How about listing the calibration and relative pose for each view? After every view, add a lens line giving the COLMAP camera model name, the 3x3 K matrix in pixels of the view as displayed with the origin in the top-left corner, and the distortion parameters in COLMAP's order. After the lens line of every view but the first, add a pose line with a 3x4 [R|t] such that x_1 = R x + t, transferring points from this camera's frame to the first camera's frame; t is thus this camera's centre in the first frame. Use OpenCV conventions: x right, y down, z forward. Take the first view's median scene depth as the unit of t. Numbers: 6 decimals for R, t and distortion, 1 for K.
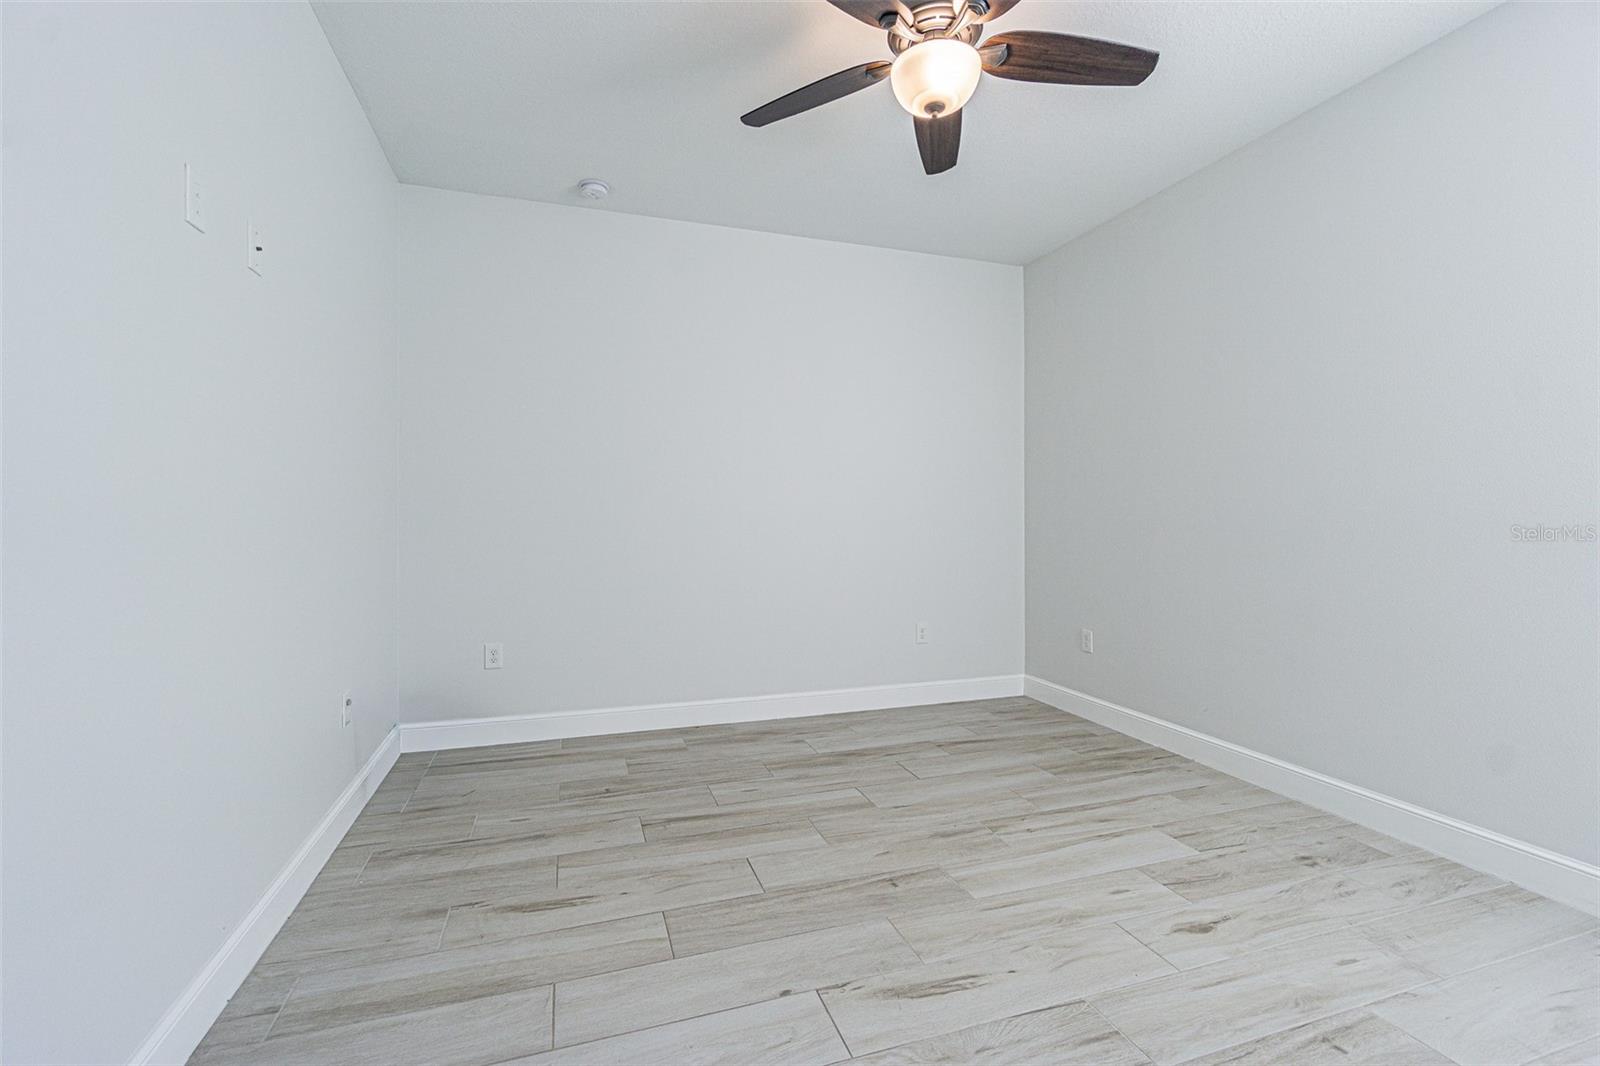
lens RADIAL K [[686.3, 0, 797.3], [0, 686.3, 527.8], [0, 0, 1]] dist [-0.006571, 0.001415]
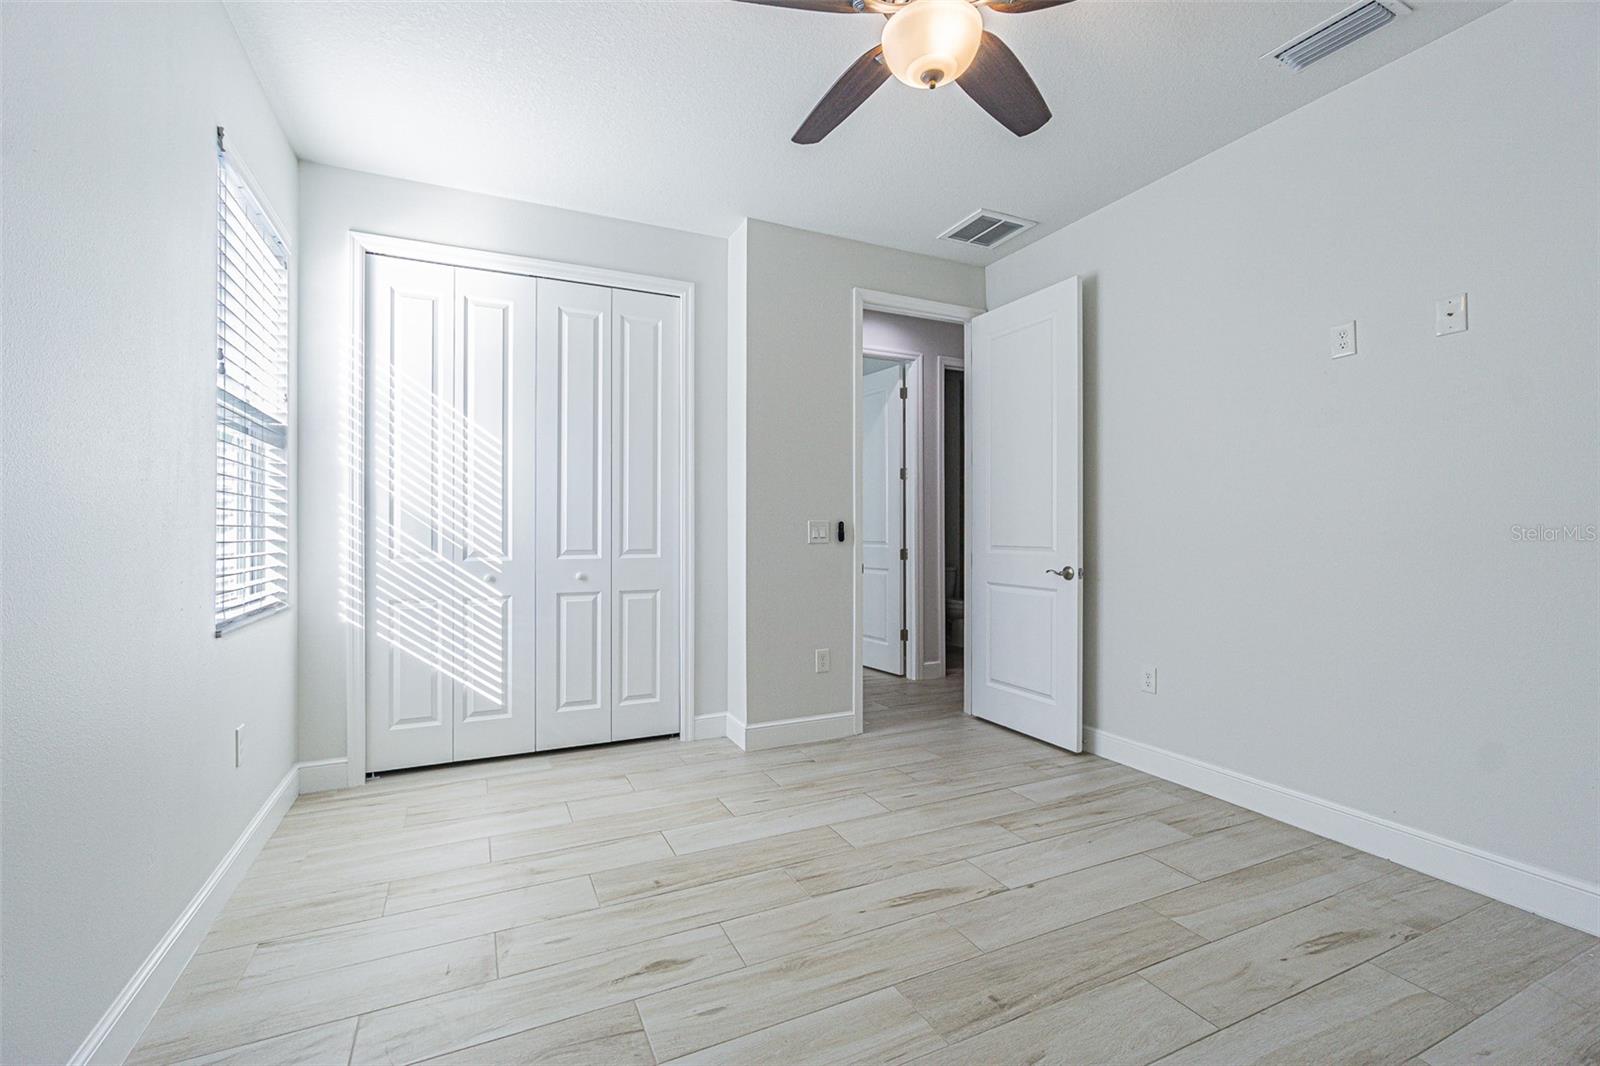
lens RADIAL K [[686.3, 0, 797.6], [0, 686.3, 529.7], [0, 0, 1]] dist [-0.006571, 0.001415]
pose [[-0.992582, 0.001767, -0.121566, 0.514398], [0.000581, 0.999952, 0.009789, -0.026235], [0.121578, 0.009646, -0.992535, 1.955526]]
